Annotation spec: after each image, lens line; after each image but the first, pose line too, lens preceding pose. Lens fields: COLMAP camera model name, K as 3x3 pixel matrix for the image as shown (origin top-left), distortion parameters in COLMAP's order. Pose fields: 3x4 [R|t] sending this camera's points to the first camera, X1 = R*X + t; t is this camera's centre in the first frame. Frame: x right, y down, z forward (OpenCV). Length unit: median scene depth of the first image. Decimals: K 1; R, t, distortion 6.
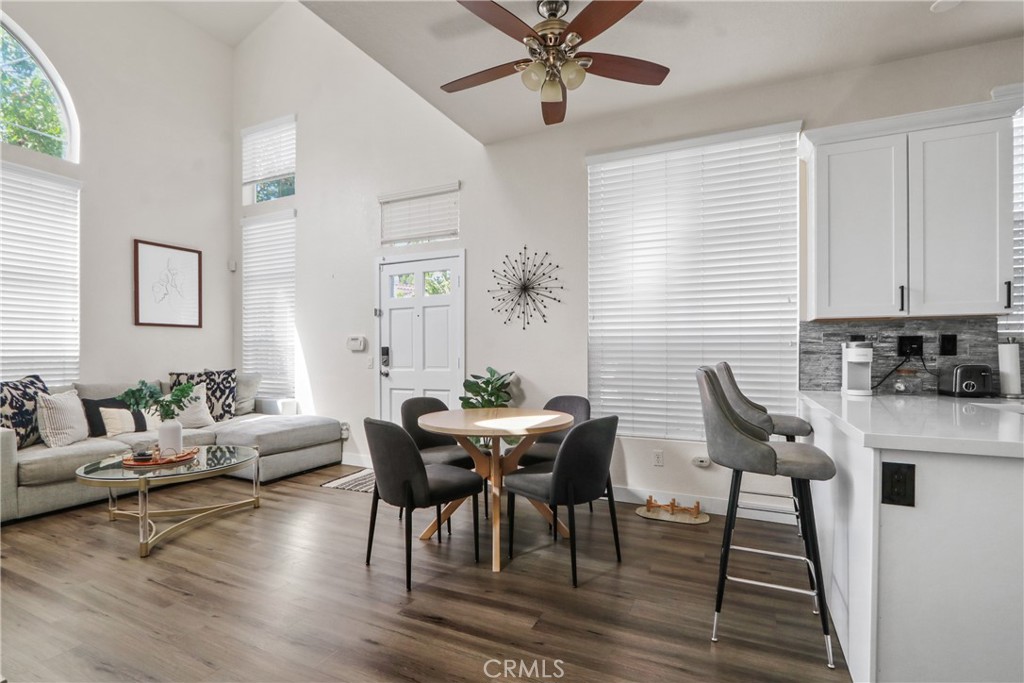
lens RADIAL K [[478.4, 0, 515.8], [0, 478.4, 355.3], [0, 0, 1]] dist [-0.017091, 0.004058]
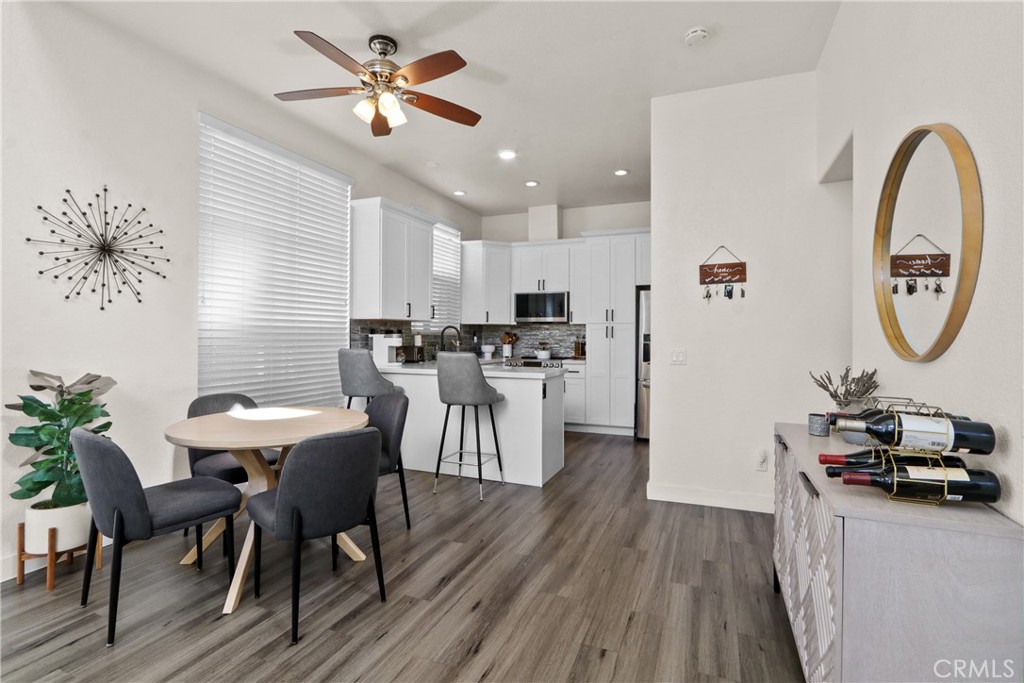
lens RADIAL K [[478.4, 0, 511.1], [0, 478.4, 335.2], [0, 0, 1]] dist [-0.017091, 0.004058]
pose [[-0.040012, -0.003968, 0.999191, -0.756276], [-0.000301, 0.999992, 0.003959, -0.023654], [-0.999199, -0.000142, -0.040013, 0.506480]]
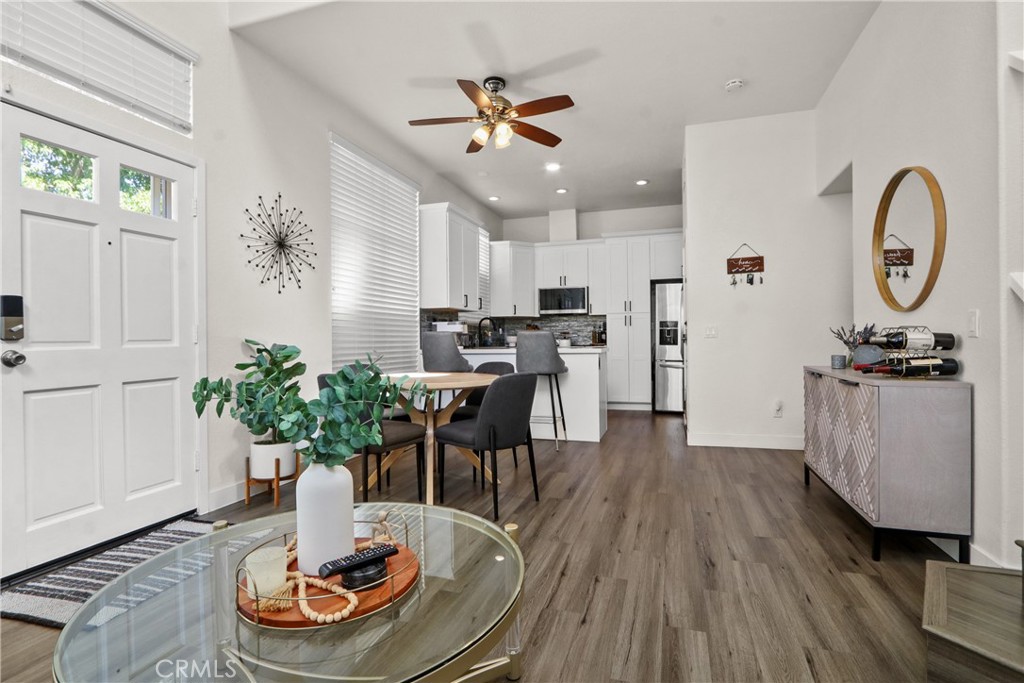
lens RADIAL K [[478.4, 0, 510.9], [0, 478.4, 345.1], [0, 0, 1]] dist [-0.017091, 0.004058]
pose [[-0.116840, -0.012825, 0.993068, -0.965325], [0.014219, 0.999793, 0.014585, 0.033910], [-0.993049, 0.015824, -0.116634, 0.783389]]
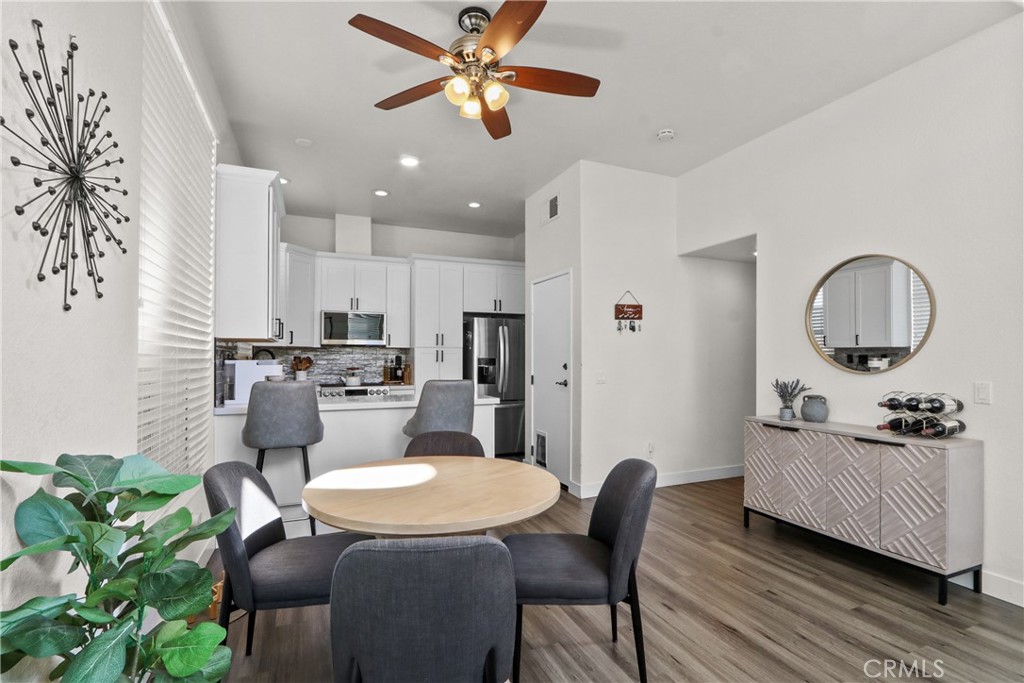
lens RADIAL K [[478.4, 0, 507.1], [0, 478.4, 355.8], [0, 0, 1]] dist [-0.017091, 0.004058]
pose [[-0.738163, -0.000123, 0.674623, -0.438477], [-0.000286, 1.000000, -0.000131, -0.028754], [-0.674623, -0.000290, -0.738163, 1.160609]]
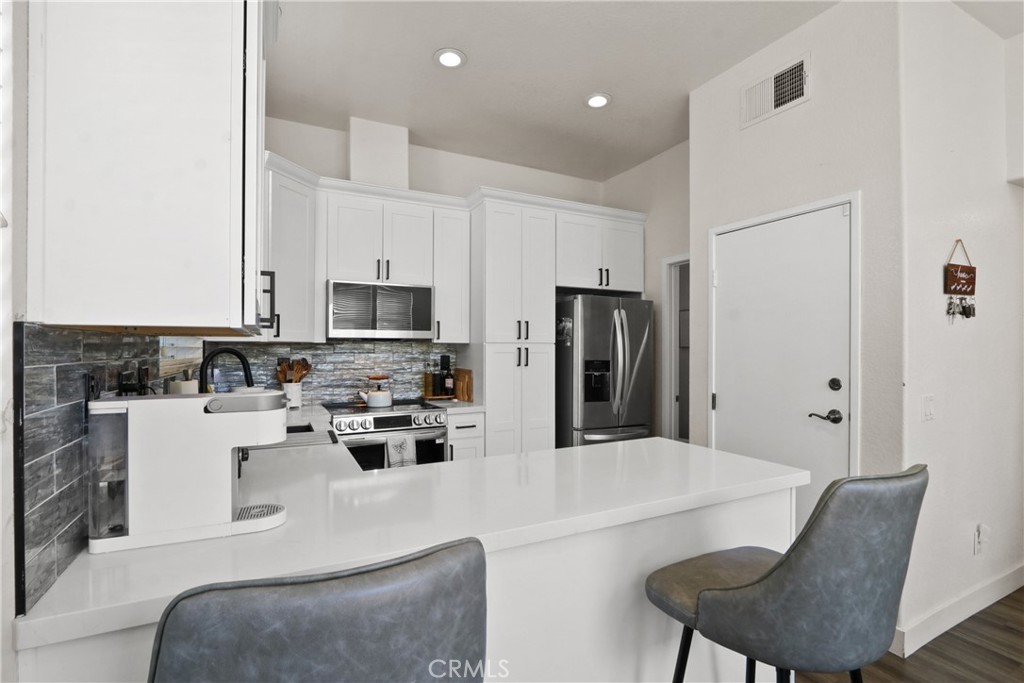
lens RADIAL K [[478.4, 0, 511.3], [0, 478.4, 349.9], [0, 0, 1]] dist [-0.017091, 0.004058]
pose [[-0.784805, -0.007387, 0.619699, 0.227615], [-0.002102, 0.999955, 0.009258, -0.052365], [-0.619740, 0.005963, -0.784785, 0.914037]]
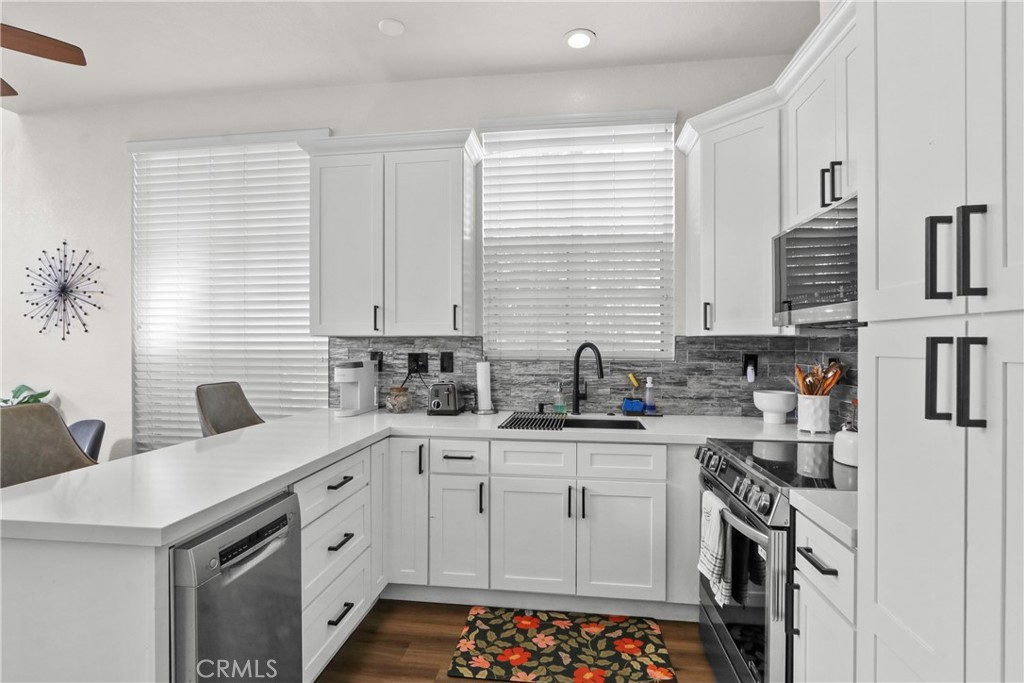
lens RADIAL K [[478.4, 0, 508.6], [0, 478.4, 345.4], [0, 0, 1]] dist [-0.017091, 0.004058]
pose [[0.953933, -0.002722, 0.300006, 0.578222], [0.003964, 0.999986, -0.003534, -0.043075], [-0.299992, 0.004560, 0.953931, -0.031355]]
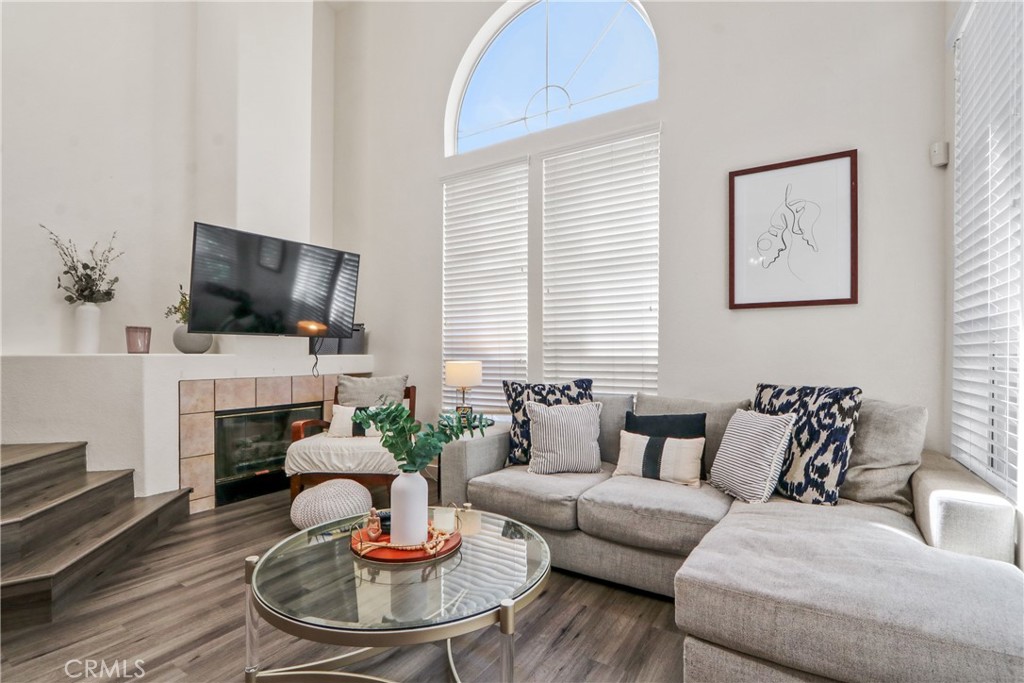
lens RADIAL K [[478.4, 0, 512.1], [0, 478.4, 358.7], [0, 0, 1]] dist [-0.017091, 0.004058]
pose [[-0.119721, 0.009965, -0.992758, -0.179590], [-0.010524, 0.999881, 0.011306, -0.001586], [0.992752, 0.011802, -0.119602, 1.034060]]
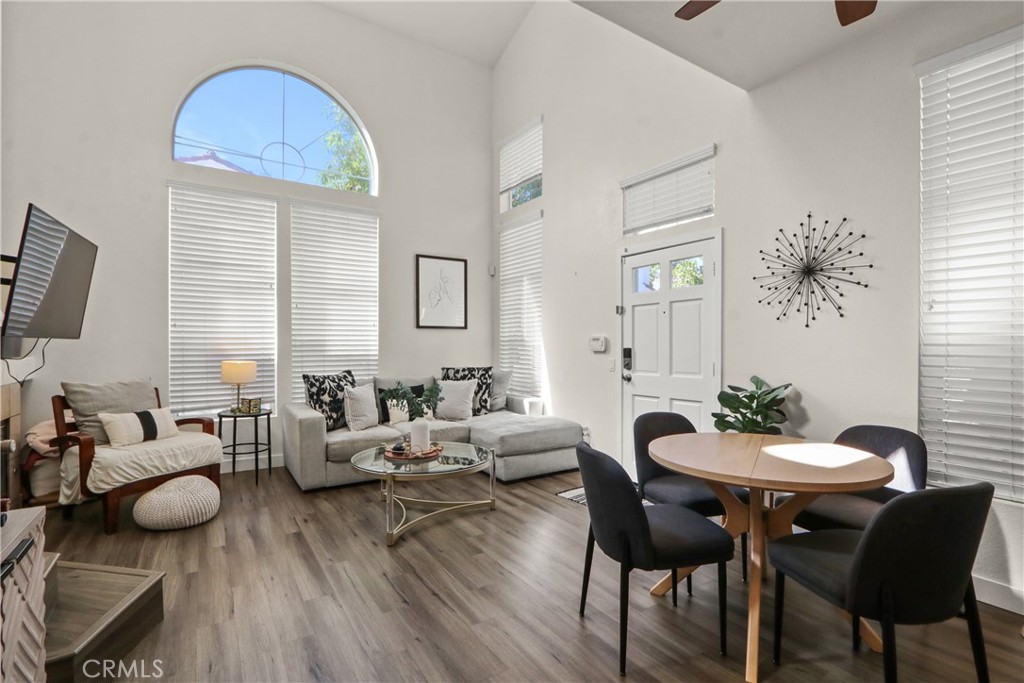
lens RADIAL K [[478.4, 0, 512.6], [0, 478.4, 346.6], [0, 0, 1]] dist [-0.017091, 0.004058]
pose [[0.853267, 0.004335, -0.521456, 0.013495], [-0.007218, 0.999968, -0.003498, -0.020580], [0.521424, 0.006749, 0.853271, 0.159832]]
